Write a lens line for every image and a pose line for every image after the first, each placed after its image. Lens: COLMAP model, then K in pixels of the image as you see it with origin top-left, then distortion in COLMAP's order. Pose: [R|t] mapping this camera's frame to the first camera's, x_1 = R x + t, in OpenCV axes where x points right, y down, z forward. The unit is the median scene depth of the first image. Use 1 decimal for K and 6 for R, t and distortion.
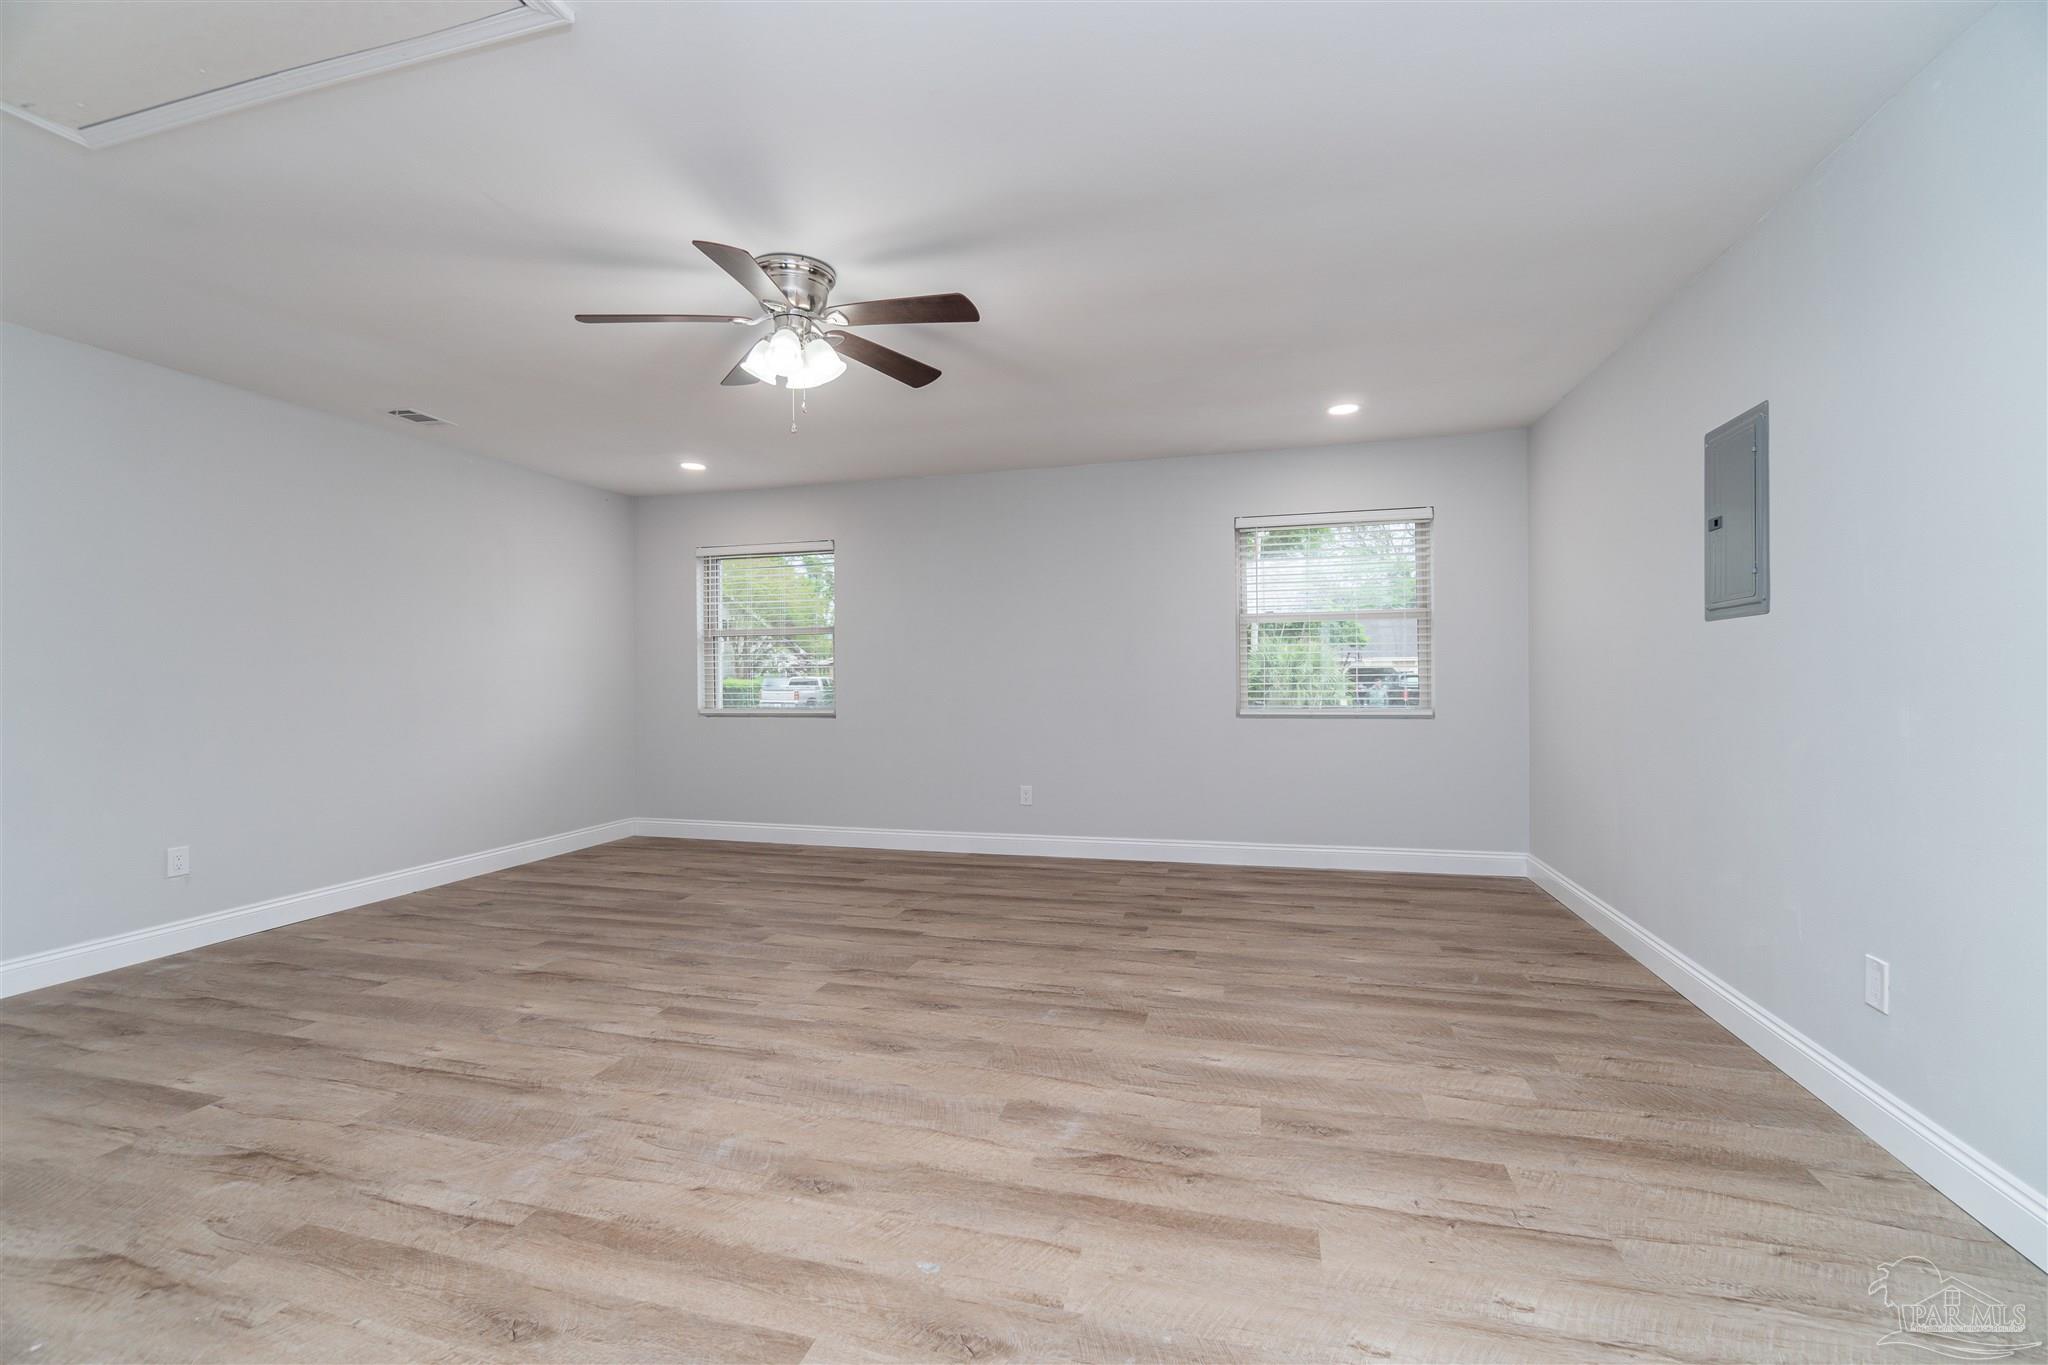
lens RADIAL K [[906.4, 0, 1020.1], [0, 906.4, 673.4], [0, 0, 1]] dist [-0.005234, 0.000991]
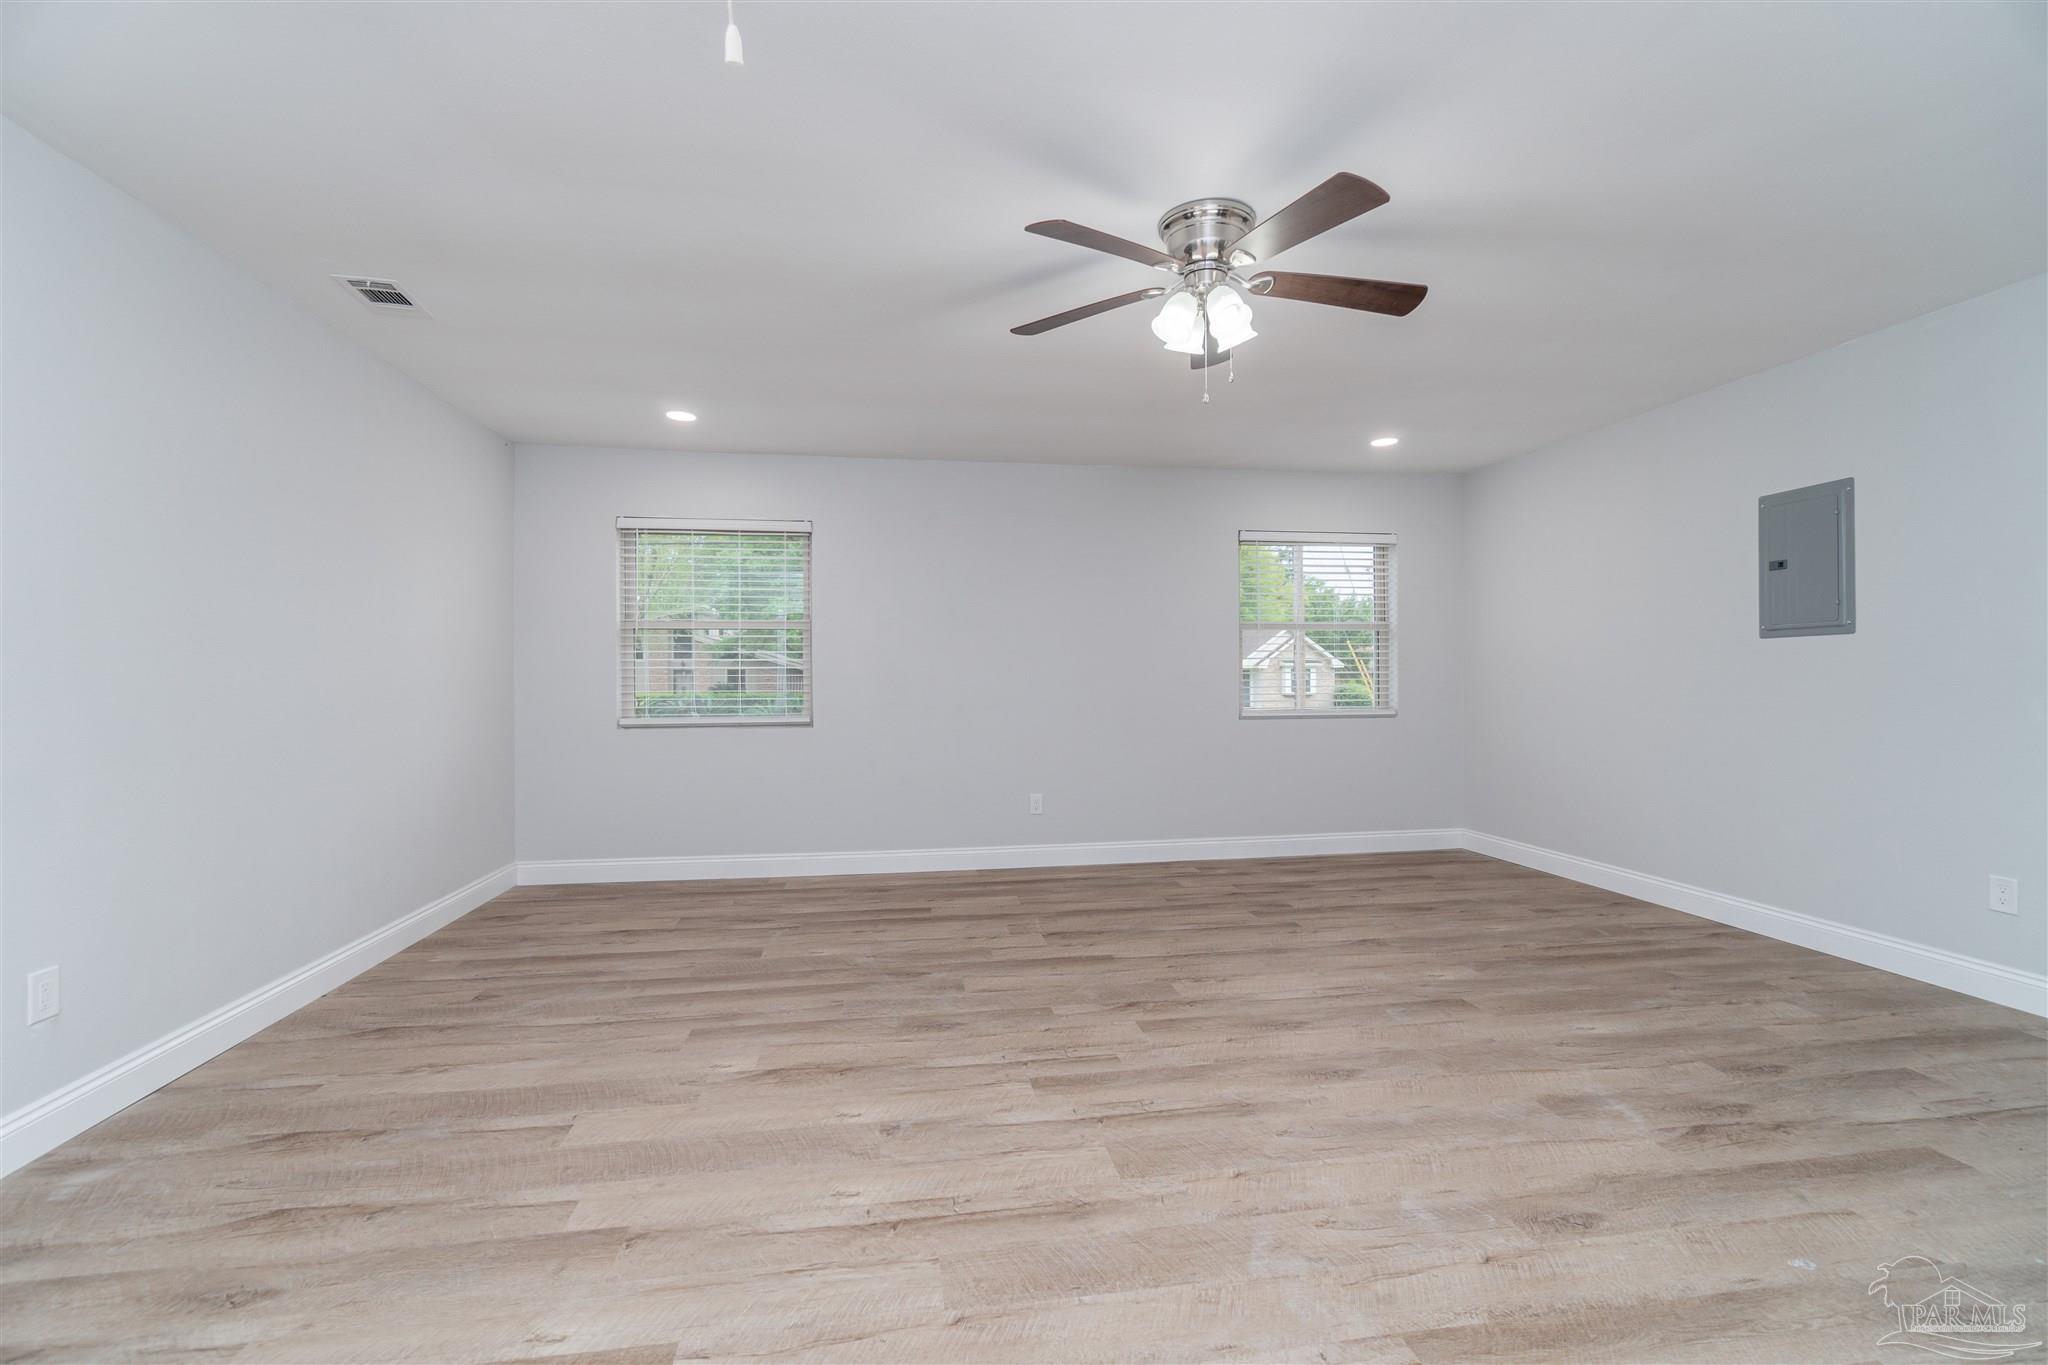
lens RADIAL K [[901.2, 0, 1015.3], [0, 901.2, 676.2], [0, 0, 1]] dist [-0.004728, 0.000970]
pose [[0.904666, 0.005014, 0.426093, -0.806396], [-0.003902, 0.999986, -0.003482, 0.005849], [-0.426104, 0.001487, 0.904673, 0.285809]]
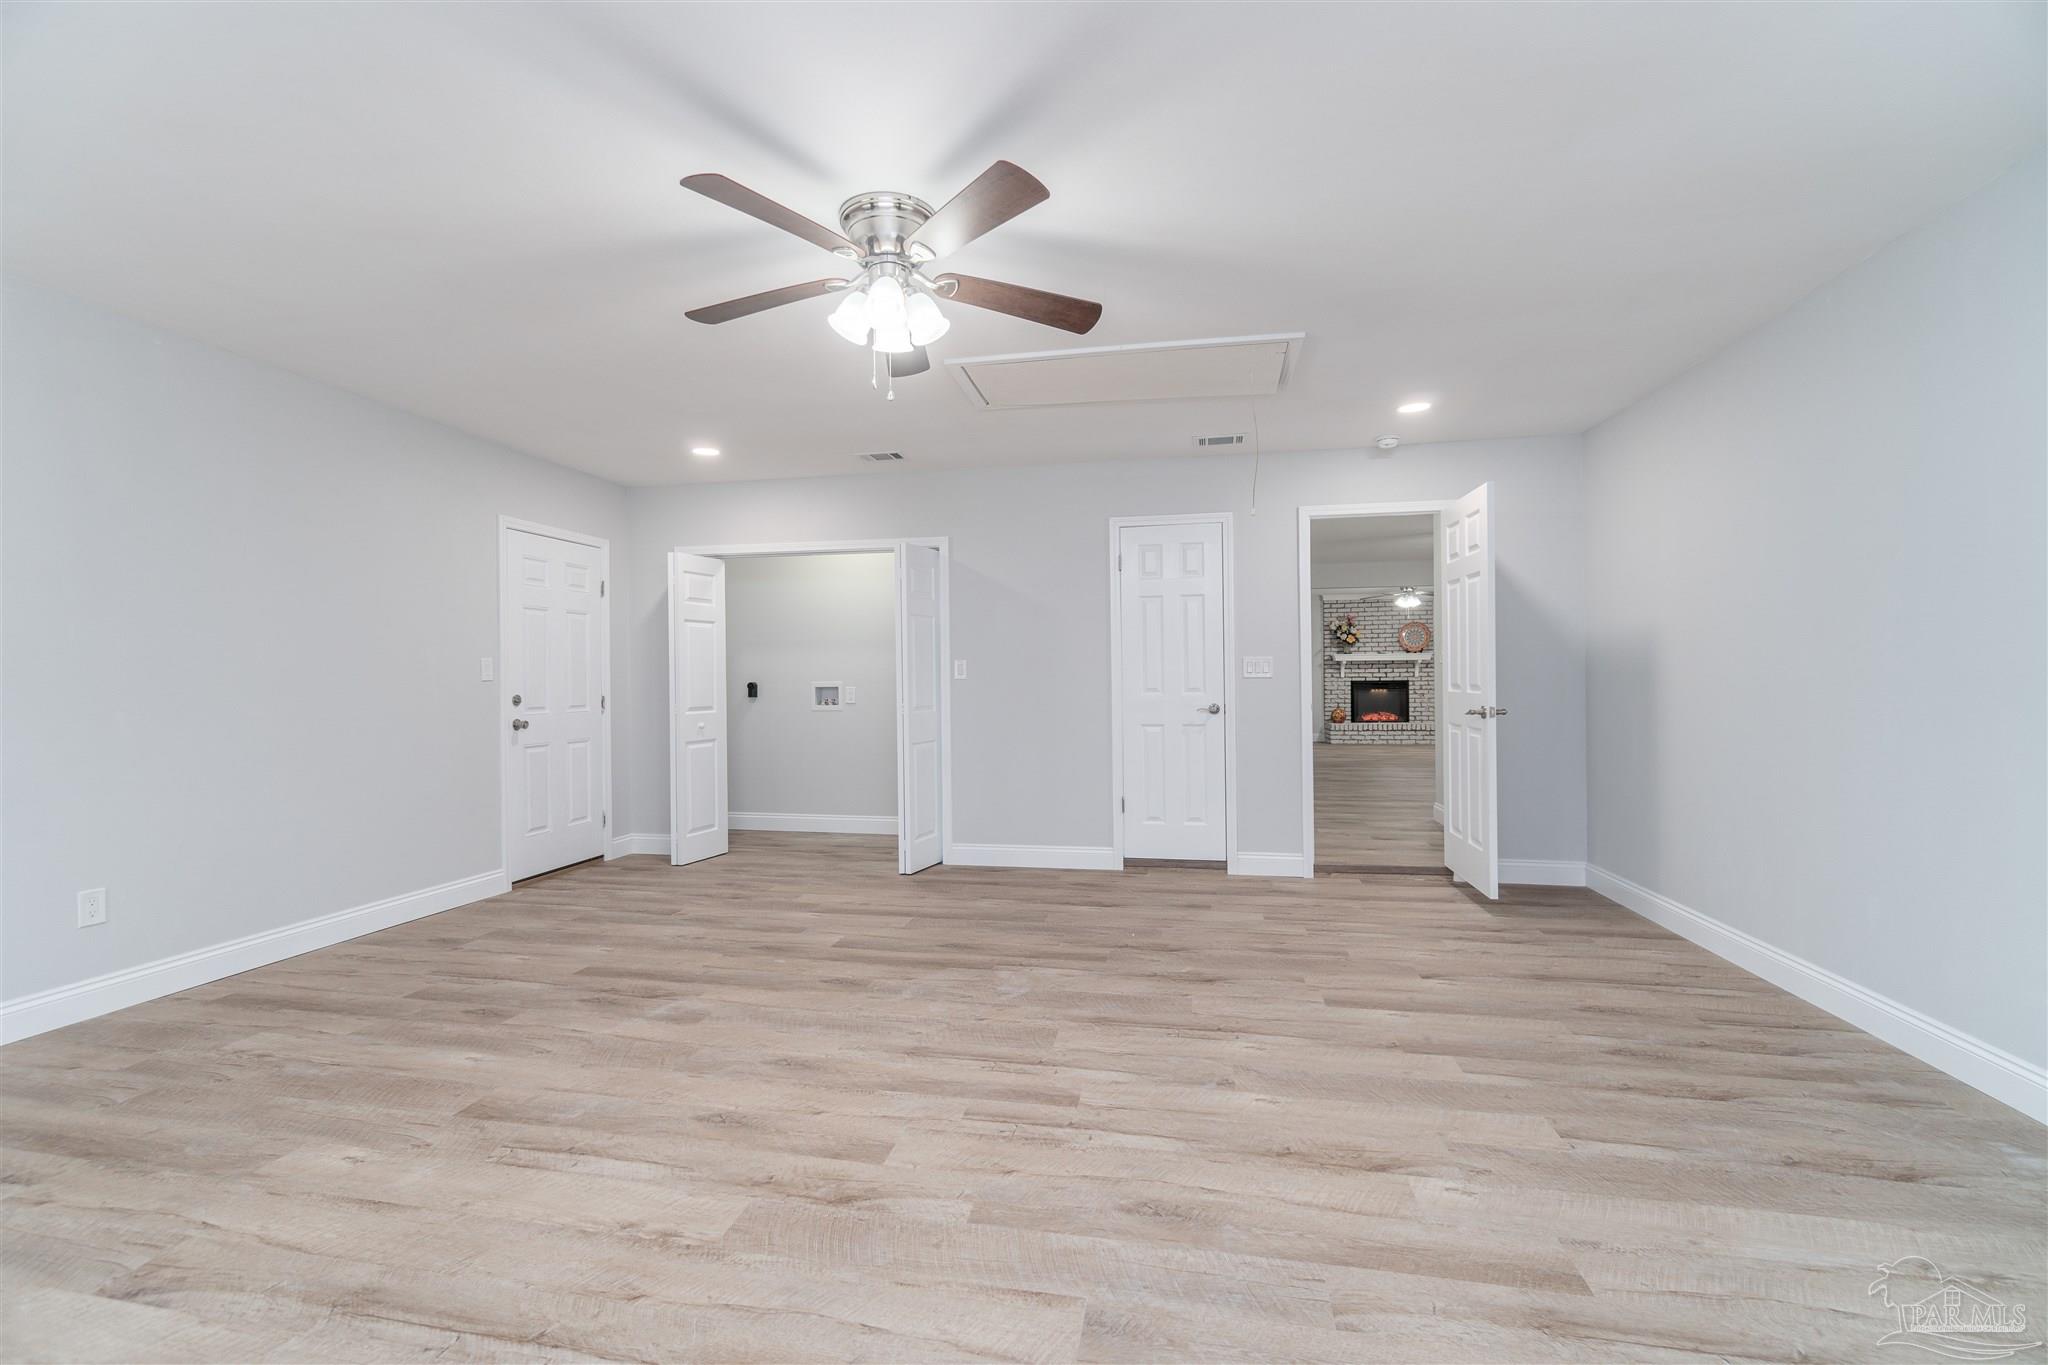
lens RADIAL K [[843.0, 0, 1021.0], [0, 843.0, 693.5], [0, 0, 1]] dist [-0.006352, 0.000698]
pose [[-0.995610, 0.015283, -0.092339, -0.299884], [0.014140, 0.999815, 0.013021, 0.006142], [0.092520, 0.011658, -0.995643, 1.838197]]
